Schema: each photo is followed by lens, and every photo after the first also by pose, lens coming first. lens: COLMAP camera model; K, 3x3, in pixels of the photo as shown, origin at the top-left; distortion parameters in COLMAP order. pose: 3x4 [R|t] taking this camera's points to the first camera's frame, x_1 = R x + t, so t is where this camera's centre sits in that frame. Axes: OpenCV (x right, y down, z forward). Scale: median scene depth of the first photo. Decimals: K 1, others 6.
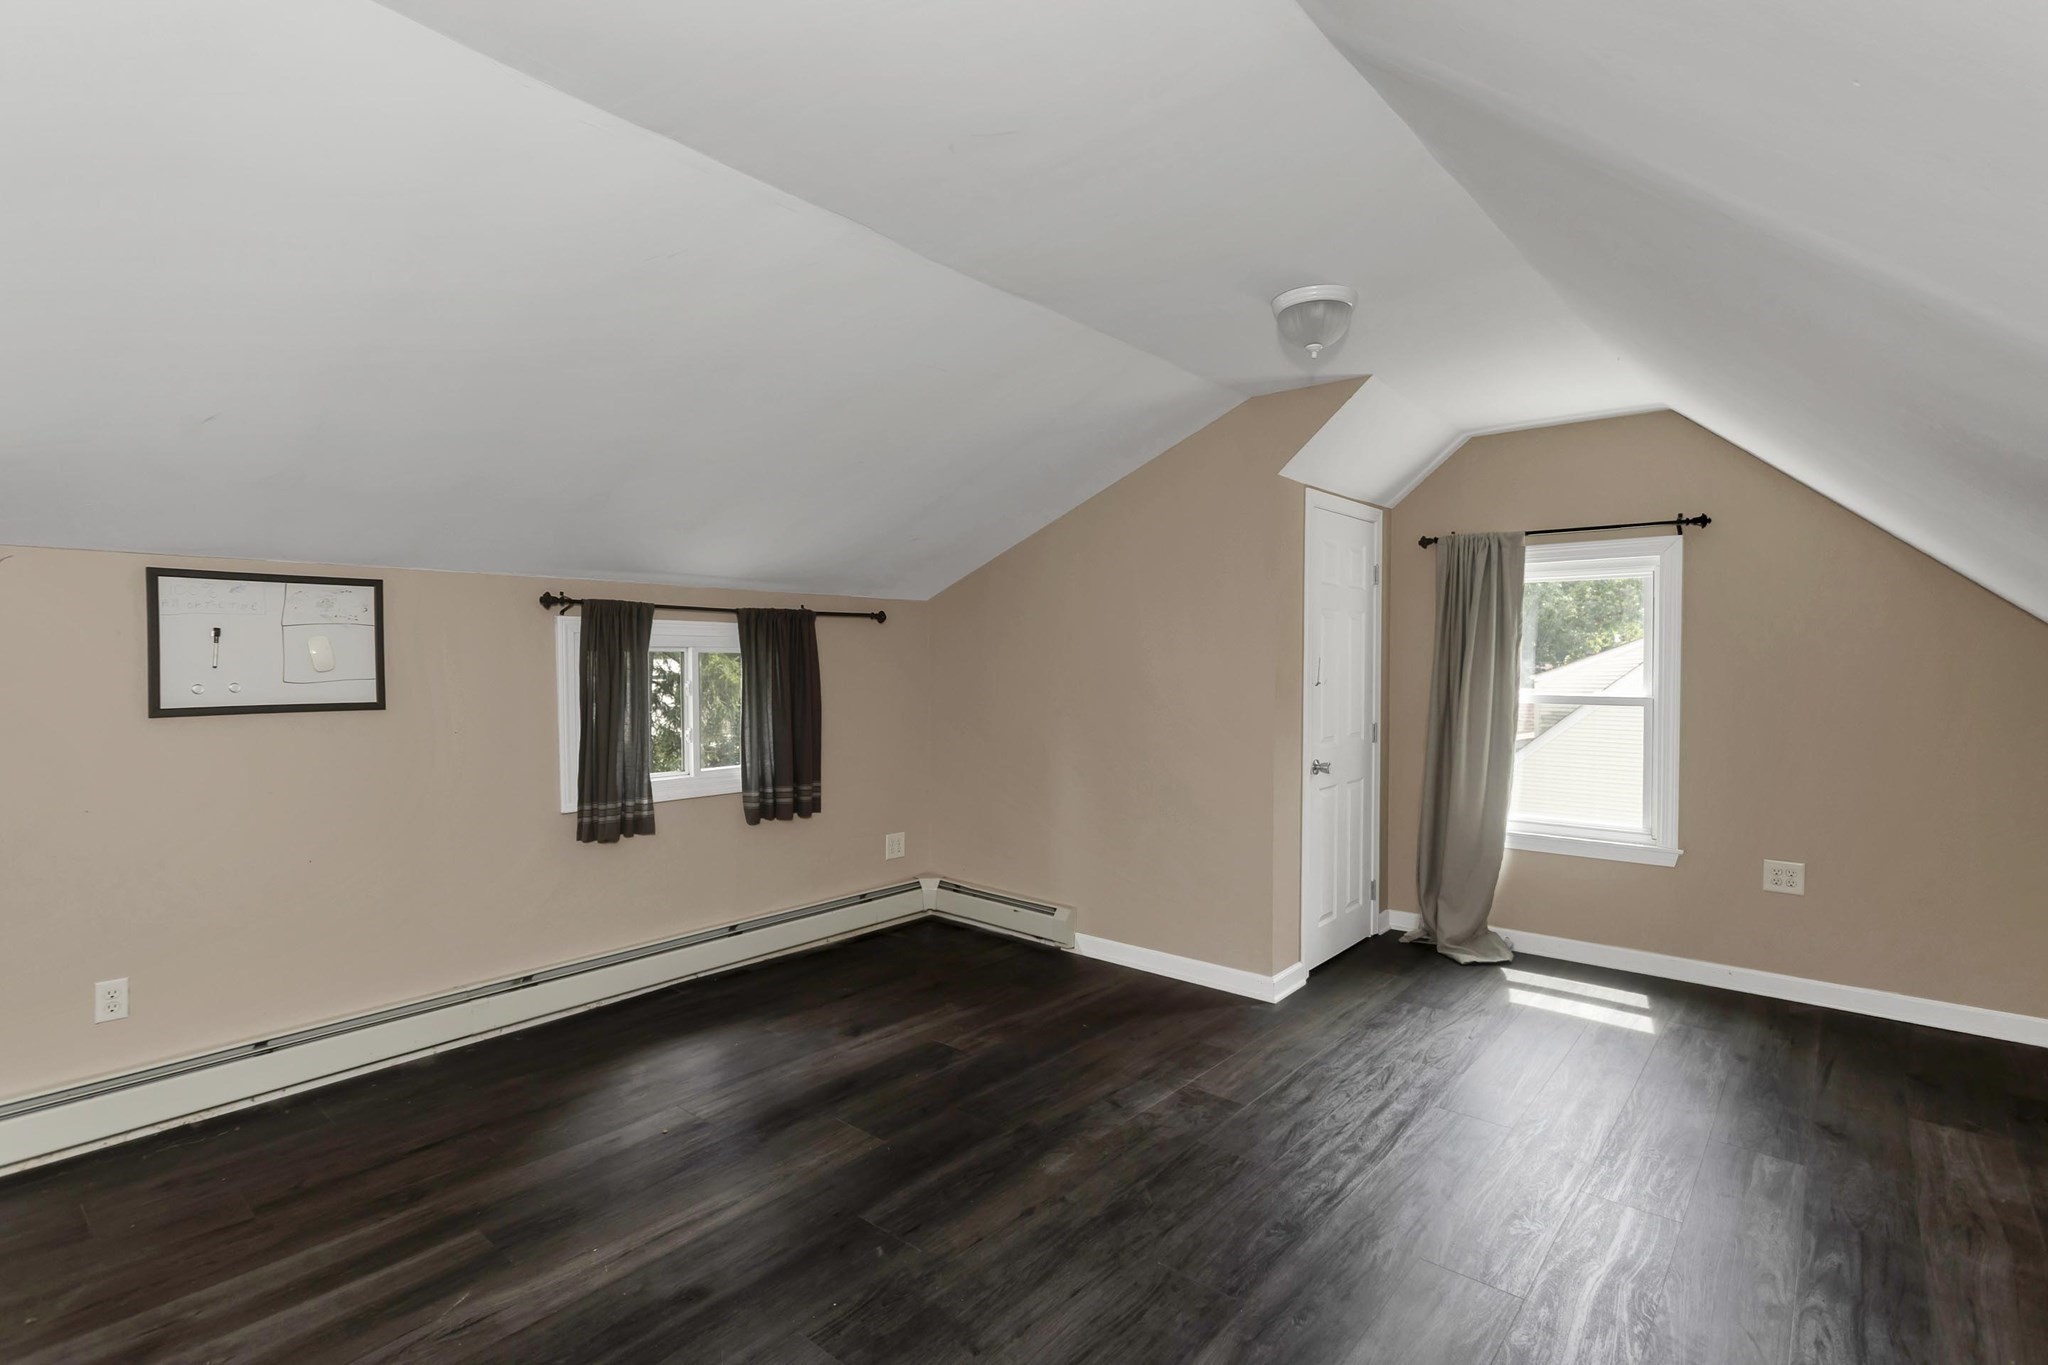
lens RADIAL K [[977.6, 0, 1026.7], [0, 977.6, 671.4], [0, 0, 1]] dist [-0.001195, 0.000018]
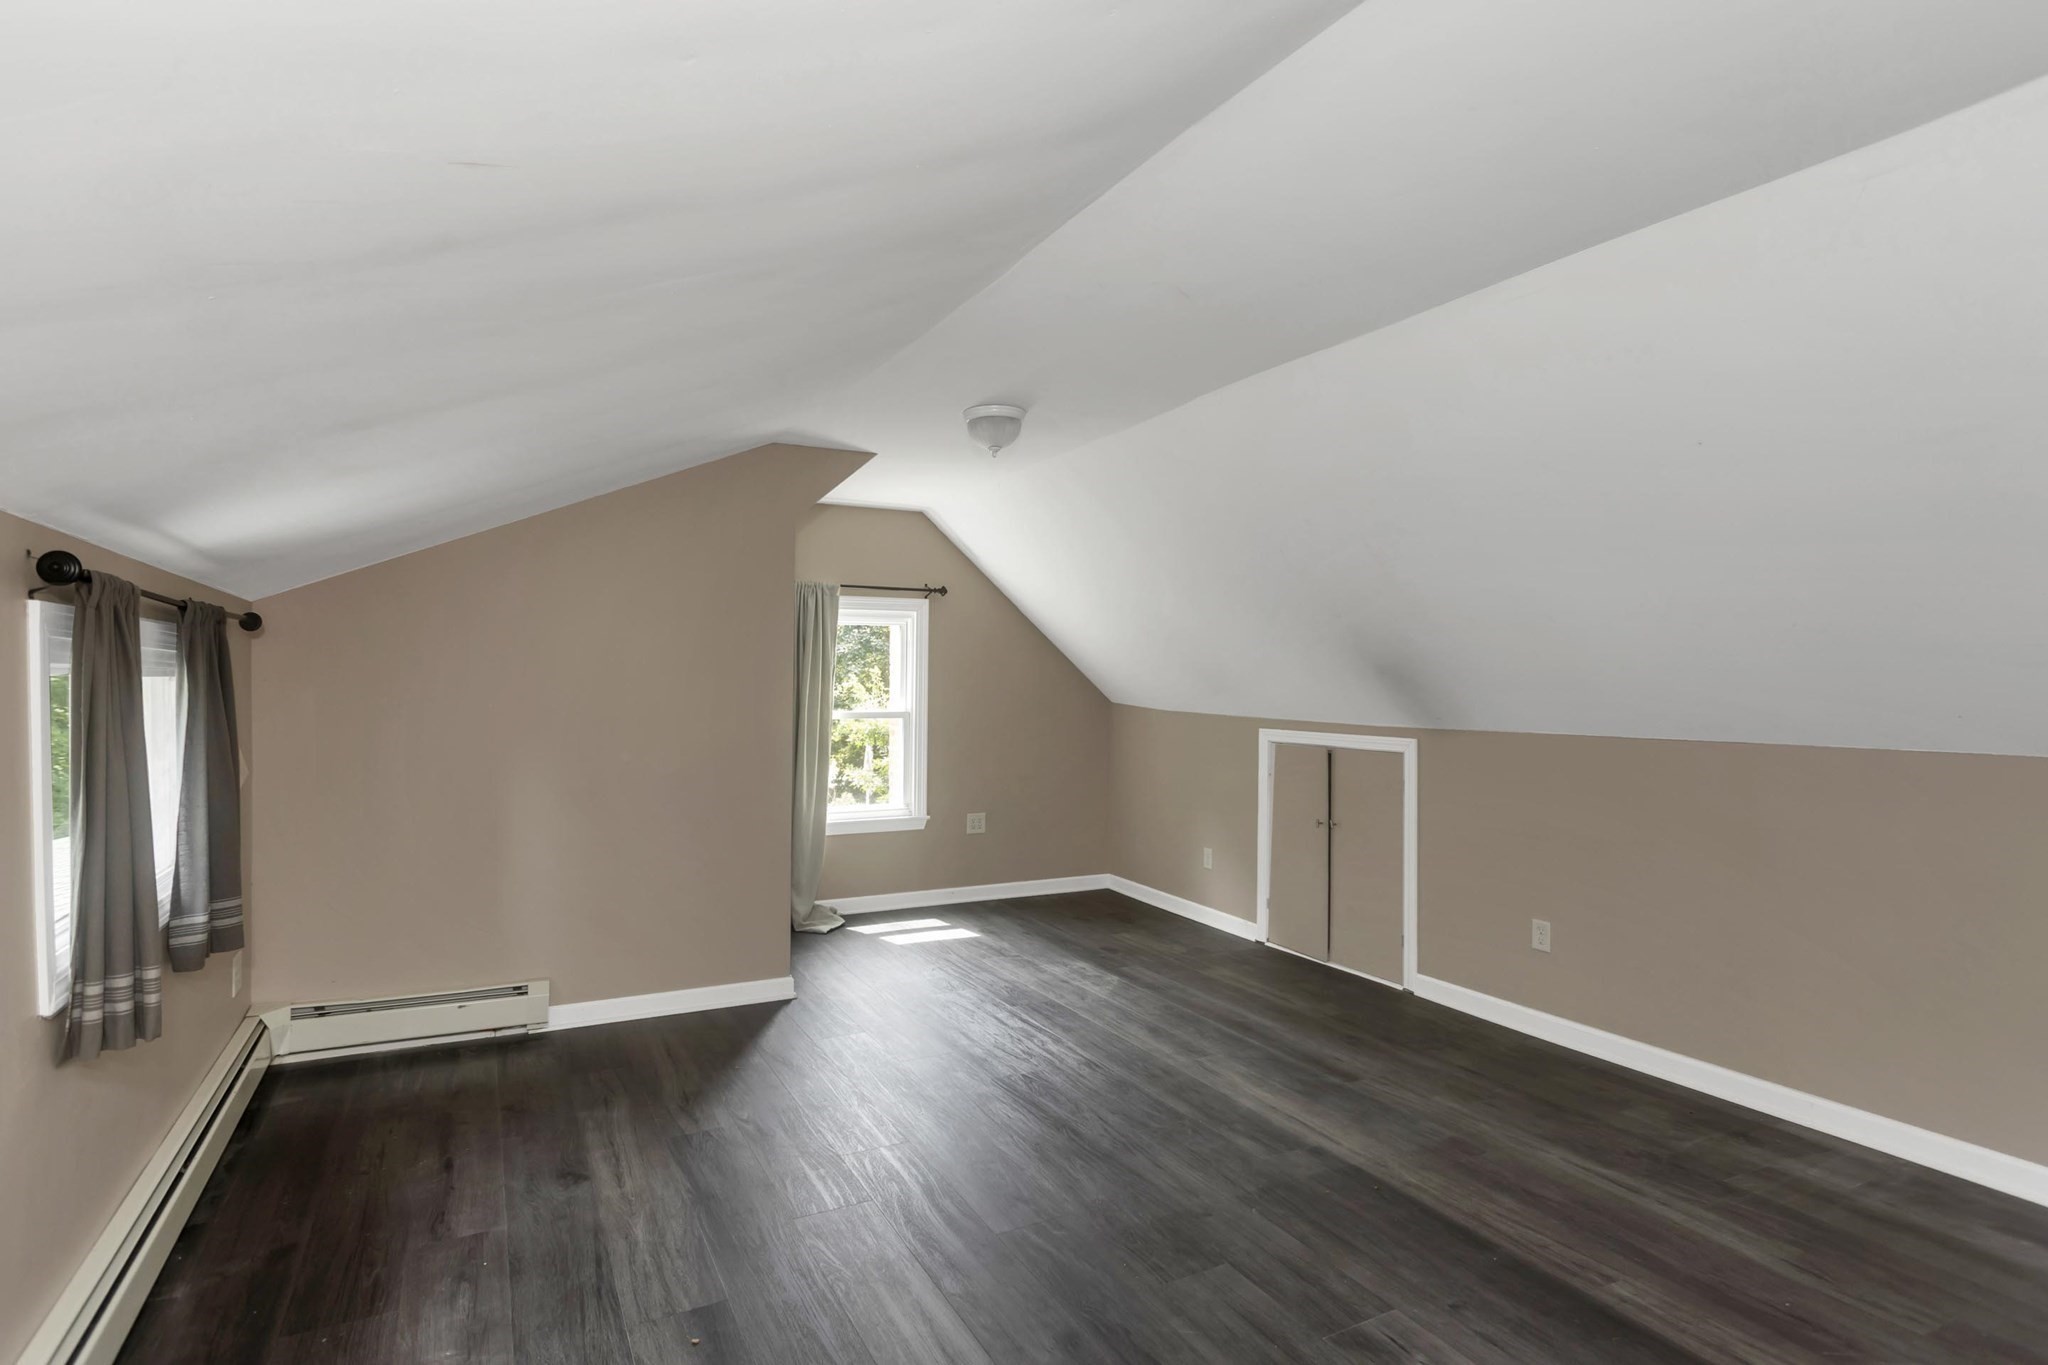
lens RADIAL K [[995.0, 0, 962.2], [0, 995.0, 695.8], [0, 0, 1]] dist [-0.001473, 0.000278]
pose [[0.404547, -0.012163, 0.914436, -0.707663], [0.009734, 0.999912, 0.008993, -0.009420], [-0.914465, 0.005263, 0.404630, 0.381371]]
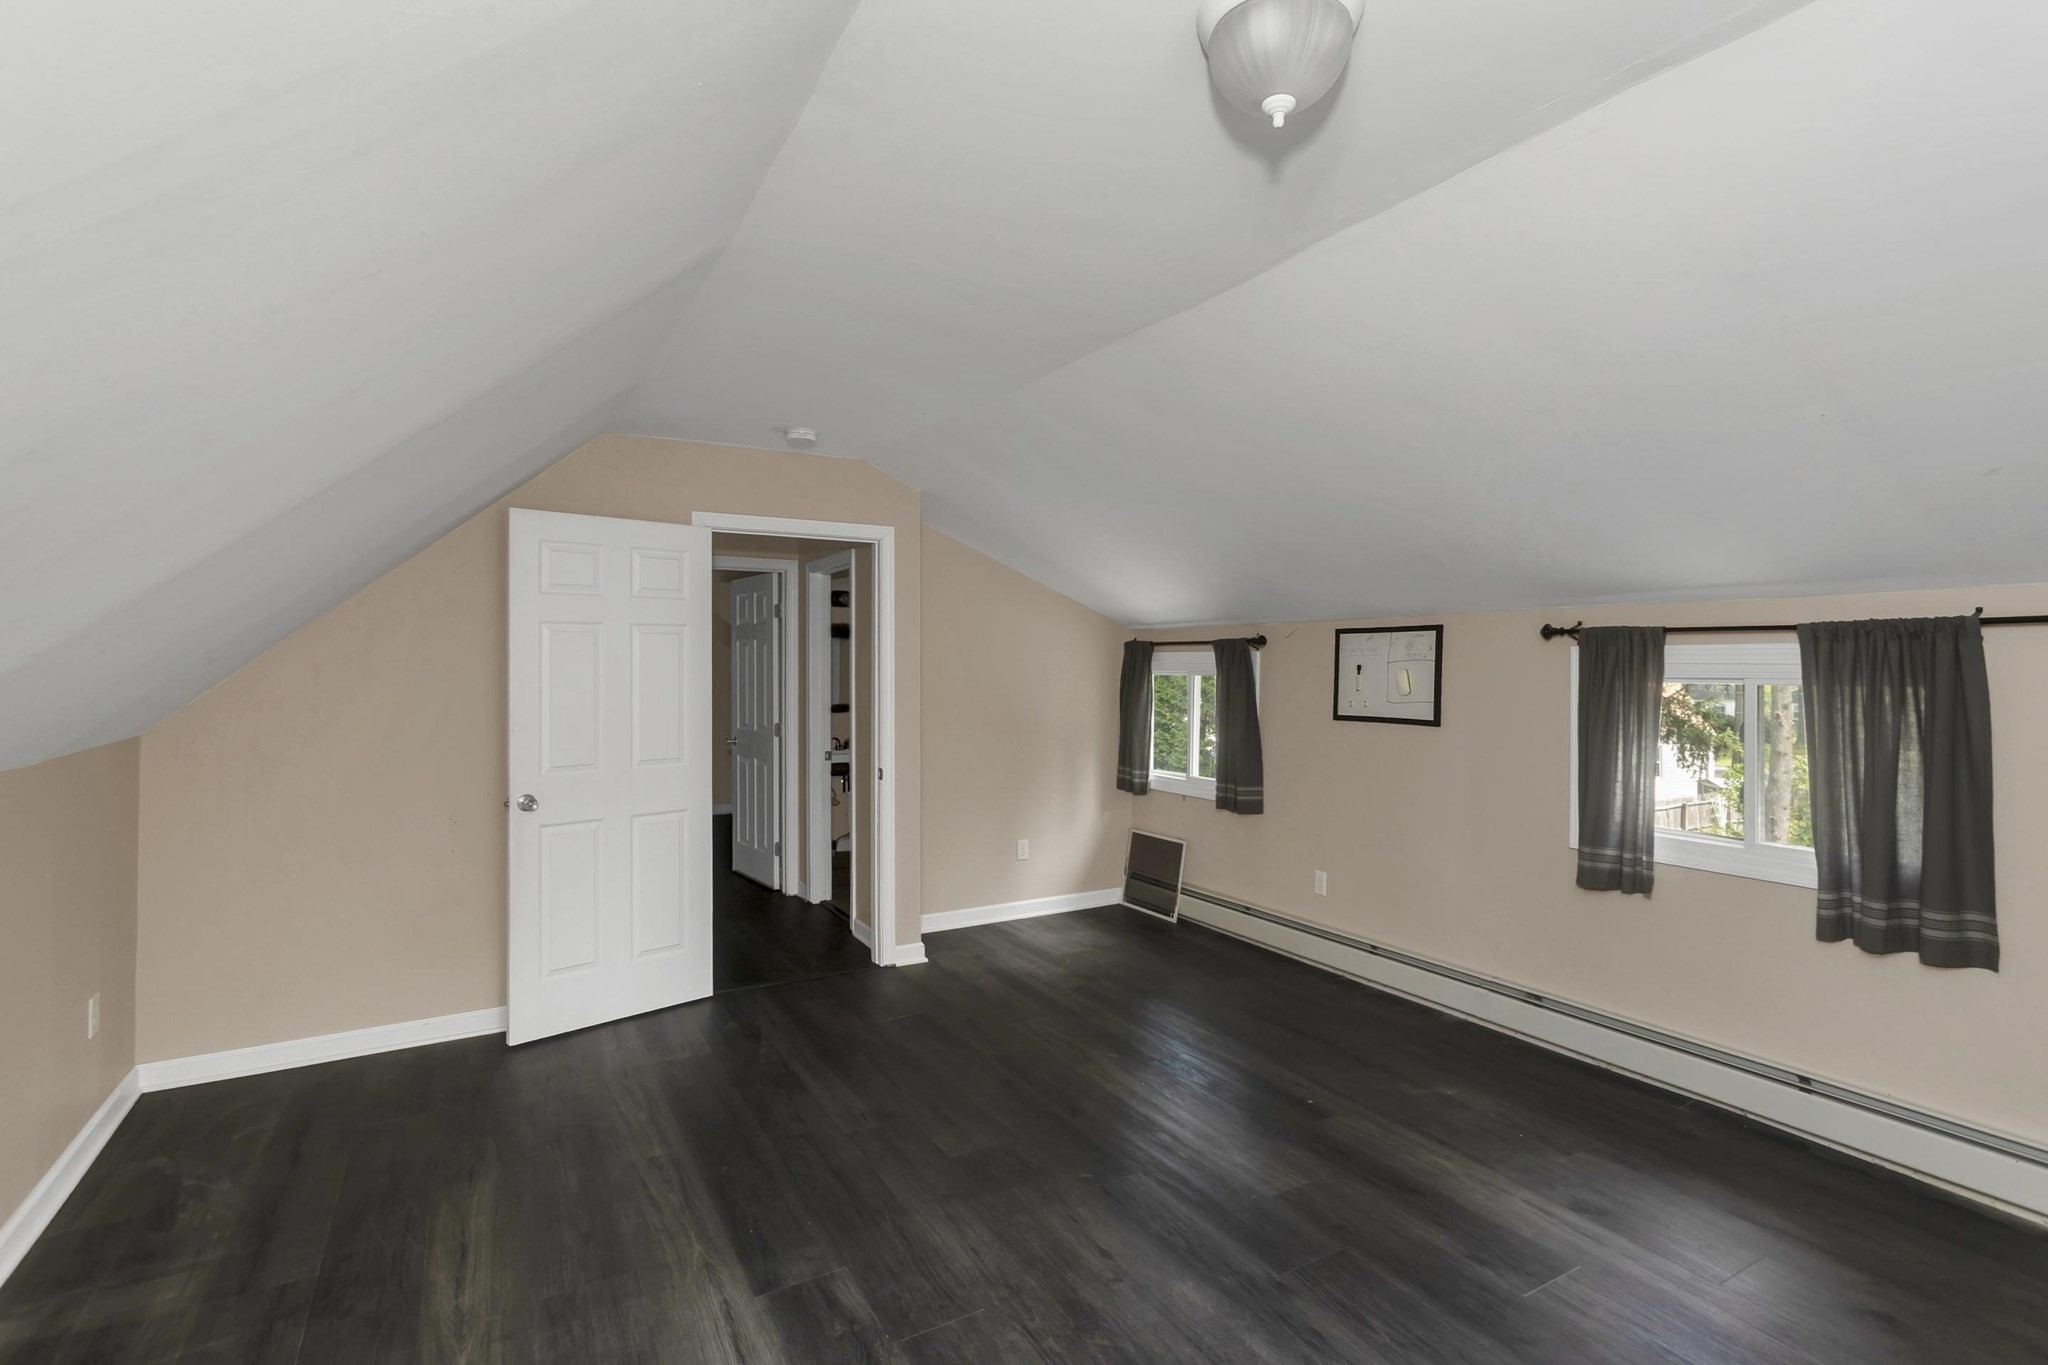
lens RADIAL K [[977.6, 0, 1026.7], [0, 977.6, 671.4], [0, 0, 1]] dist [-0.001195, 0.000018]
pose [[-0.349454, 0.004891, -0.936941, 0.606867], [-0.012636, 0.999871, 0.009932, -0.032698], [0.936868, 0.015310, -0.349347, 0.796905]]
